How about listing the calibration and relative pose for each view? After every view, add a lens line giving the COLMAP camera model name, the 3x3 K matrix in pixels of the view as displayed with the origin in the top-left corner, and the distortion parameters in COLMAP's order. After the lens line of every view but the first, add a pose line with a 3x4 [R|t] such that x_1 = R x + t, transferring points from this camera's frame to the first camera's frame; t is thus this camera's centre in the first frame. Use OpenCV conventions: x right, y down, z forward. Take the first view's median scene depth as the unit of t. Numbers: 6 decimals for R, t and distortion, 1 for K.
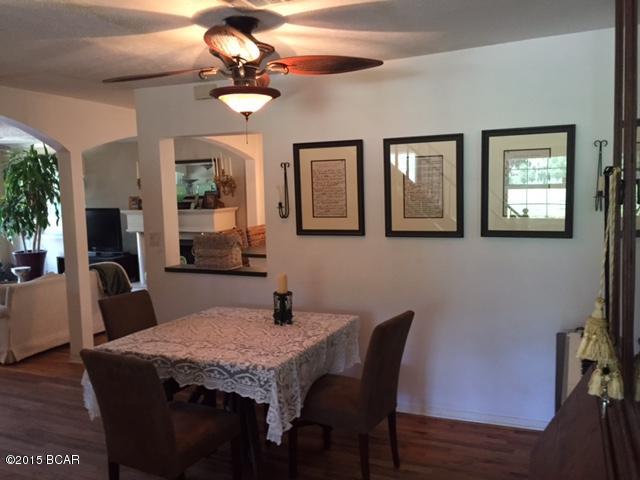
lens RADIAL K [[549.7, 0, 319.9], [0, 549.7, 242.4], [0, 0, 1]] dist [0.000945, -0.000524]
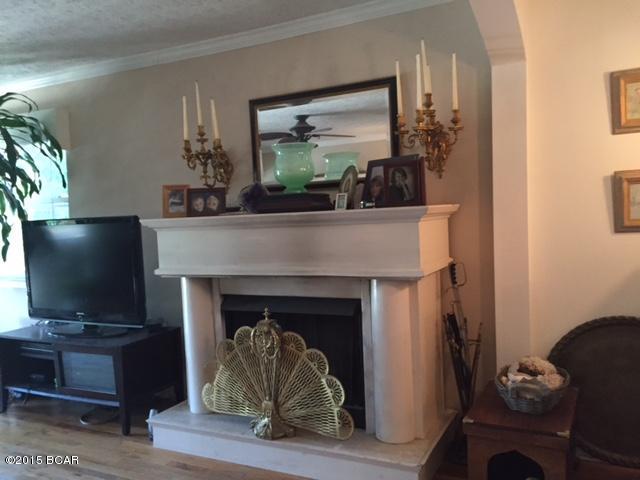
lens RADIAL K [[549.7, 0, 321.3], [0, 549.7, 239.4], [0, 0, 1]] dist [0.000945, -0.000524]
pose [[0.998482, -0.010258, -0.054107, -0.215041], [0.006733, 0.997867, -0.064928, -0.018227], [0.054658, 0.064465, 0.996422, 0.621836]]
